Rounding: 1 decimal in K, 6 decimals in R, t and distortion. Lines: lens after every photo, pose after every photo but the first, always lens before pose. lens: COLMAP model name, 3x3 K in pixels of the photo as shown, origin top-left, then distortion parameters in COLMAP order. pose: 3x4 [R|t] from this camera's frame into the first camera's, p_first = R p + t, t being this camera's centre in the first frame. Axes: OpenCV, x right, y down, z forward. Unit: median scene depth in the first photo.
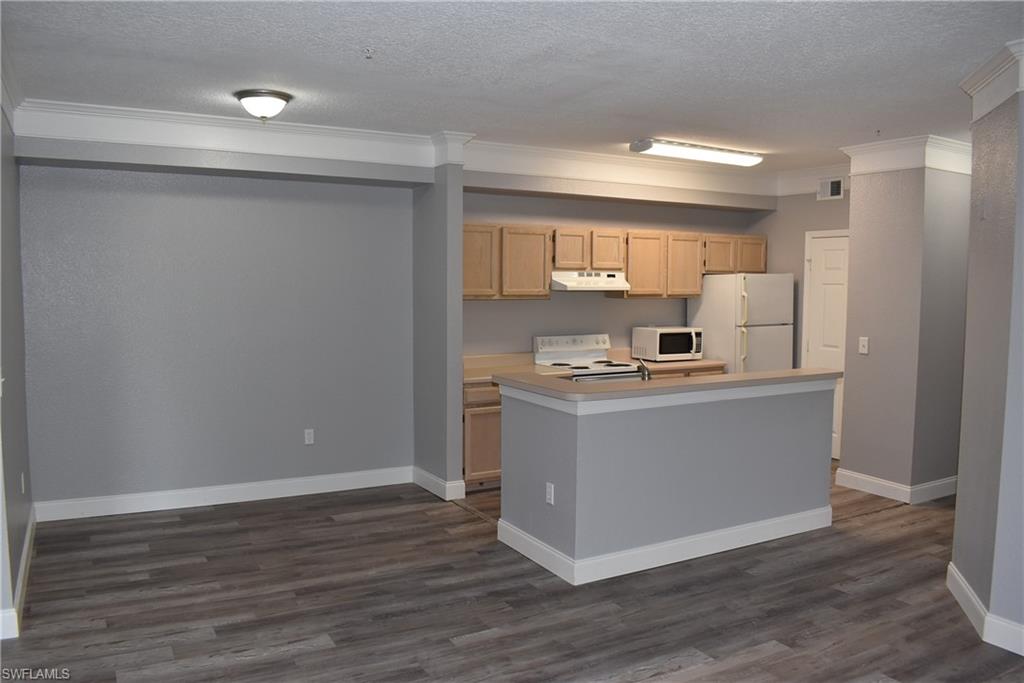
lens RADIAL K [[781.2, 0, 512.0], [0, 781.2, 341.5], [0, 0, 1]] dist [0.002874, 0.000789]
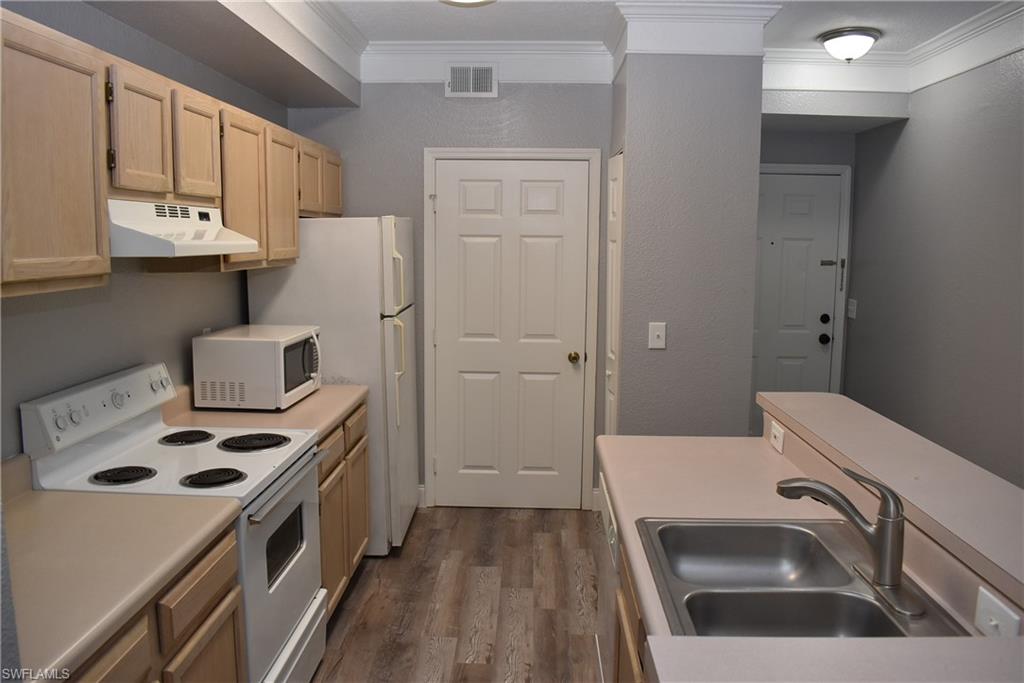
lens RADIAL K [[827.3, 0, 512.0], [0, 827.3, 341.5], [0, 0, 1]] dist [-0.007824, -0.004302]
pose [[0.506357, -0.110589, 0.855203, -0.153111], [0.061453, 0.993849, 0.092132, -0.050562], [-0.860131, 0.005903, 0.510039, 0.658601]]
